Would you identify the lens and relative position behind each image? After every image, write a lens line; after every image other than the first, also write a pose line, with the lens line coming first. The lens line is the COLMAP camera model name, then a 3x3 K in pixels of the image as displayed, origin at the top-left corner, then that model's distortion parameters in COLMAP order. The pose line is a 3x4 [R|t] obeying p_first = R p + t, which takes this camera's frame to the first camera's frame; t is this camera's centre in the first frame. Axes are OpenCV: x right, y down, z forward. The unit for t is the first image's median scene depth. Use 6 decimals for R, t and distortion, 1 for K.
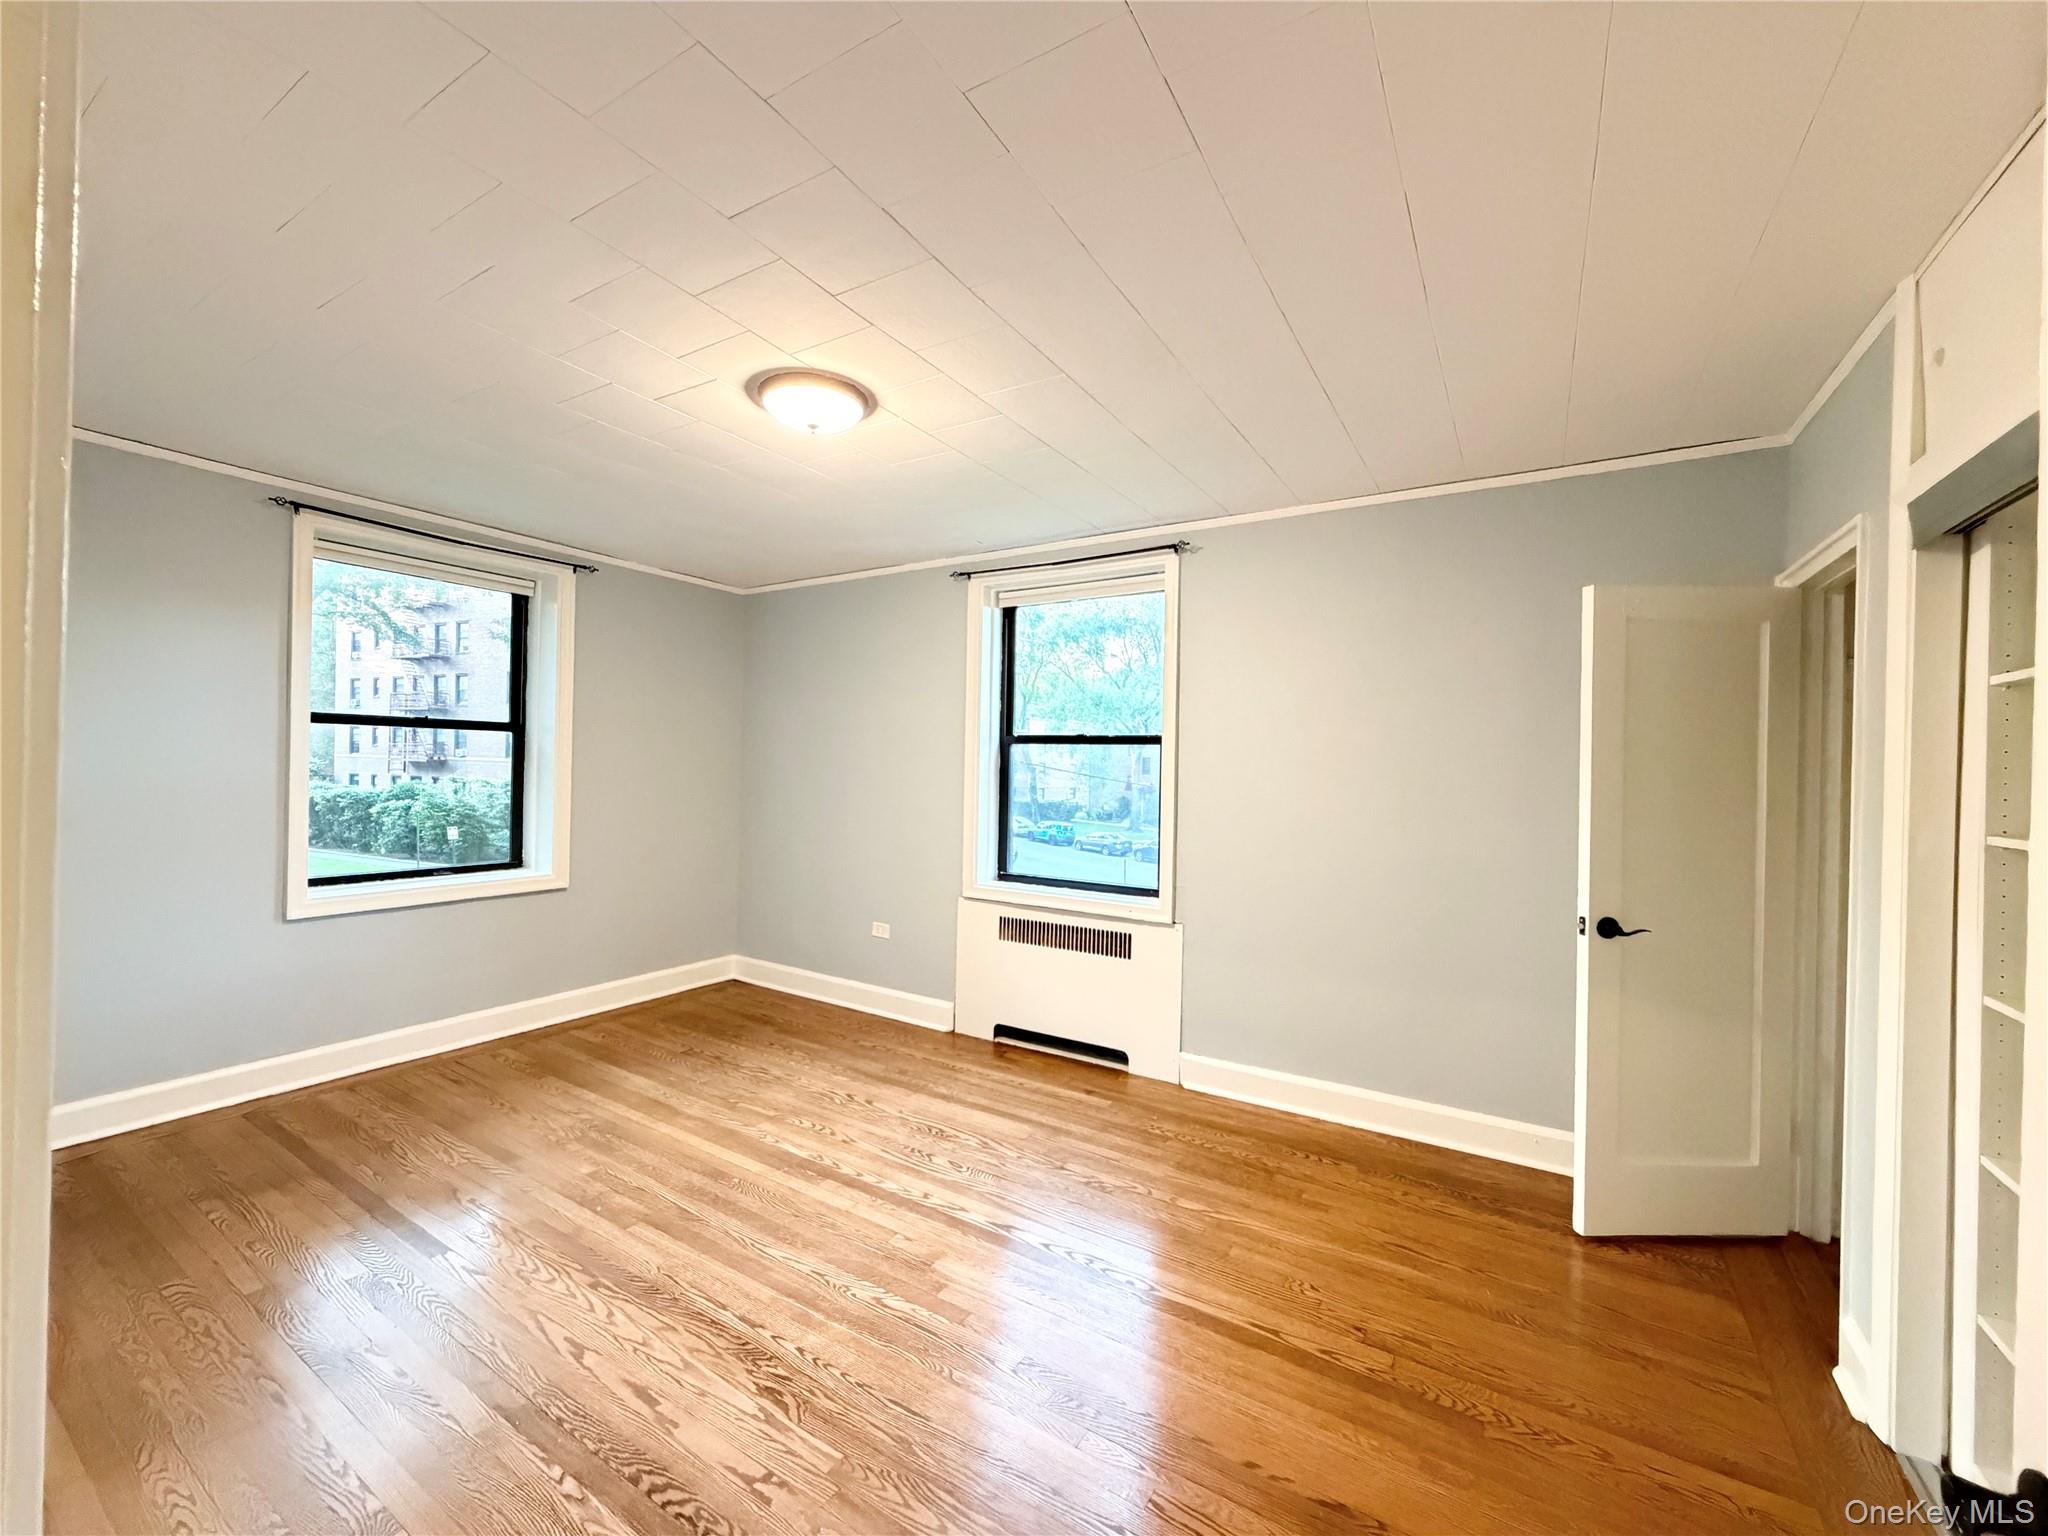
lens RADIAL K [[818.8, 0, 1021.1], [0, 818.8, 768.0], [0, 0, 1]] dist [0.000286, -0.000090]
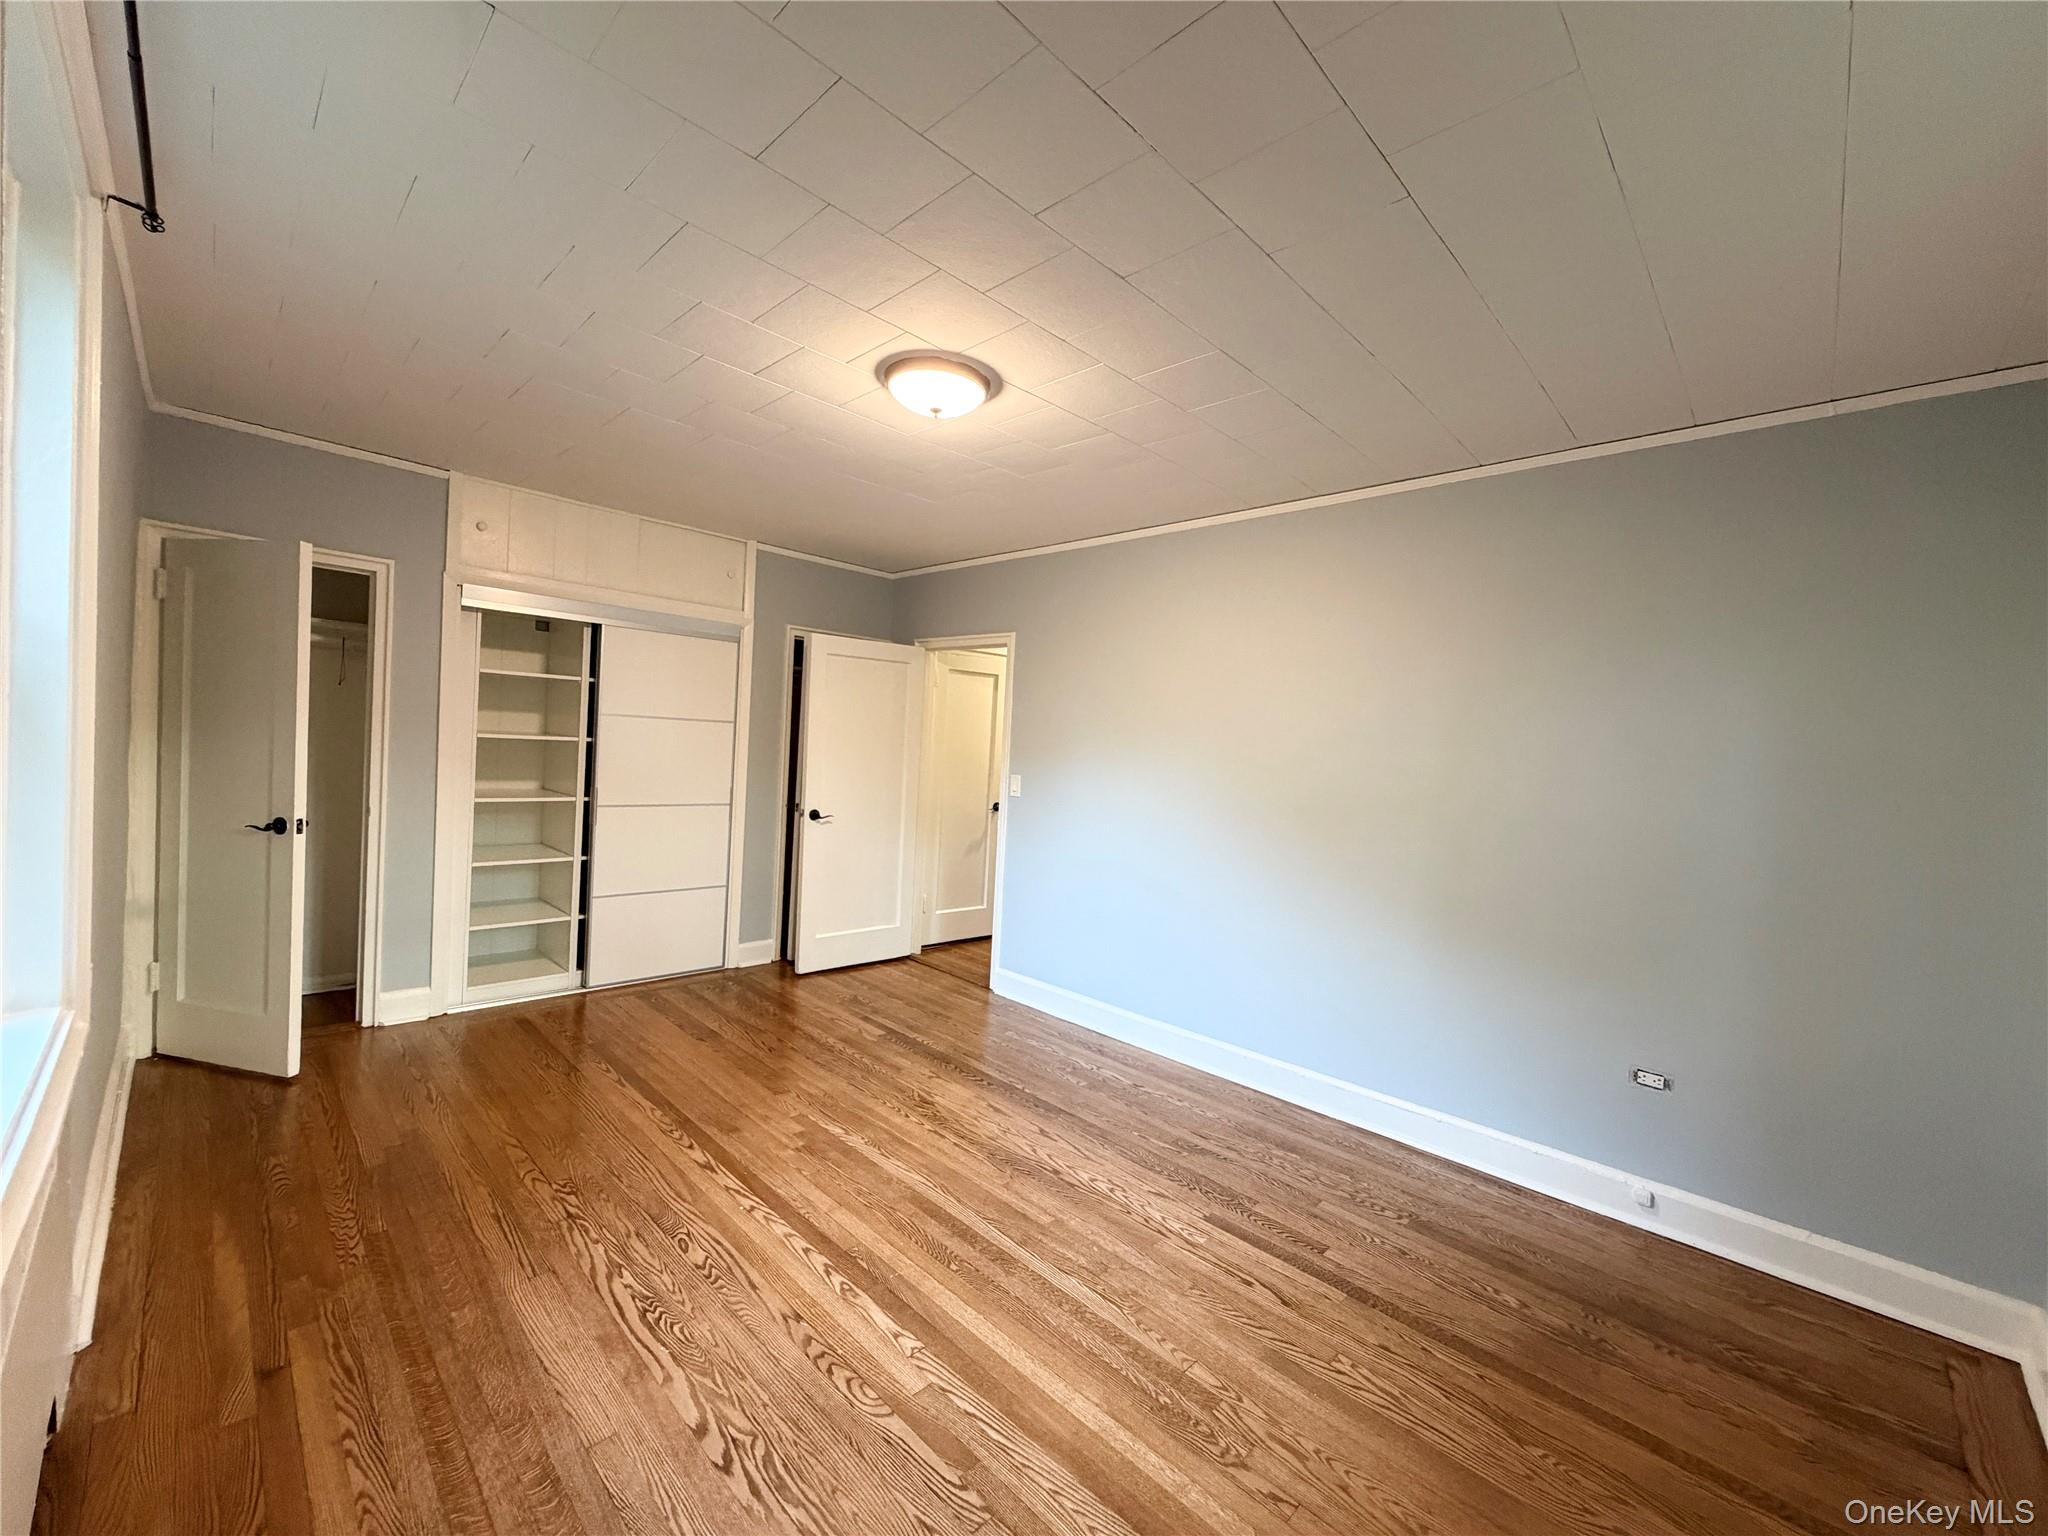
lens RADIAL K [[818.8, 0, 1021.1], [0, 818.8, 768.0], [0, 0, 1]] dist [0.000286, -0.000090]
pose [[-0.972640, -0.084545, 0.216386, -0.564294], [-0.078616, 0.996259, 0.035879, -0.017766], [-0.218610, 0.017886, -0.975648, 1.824169]]
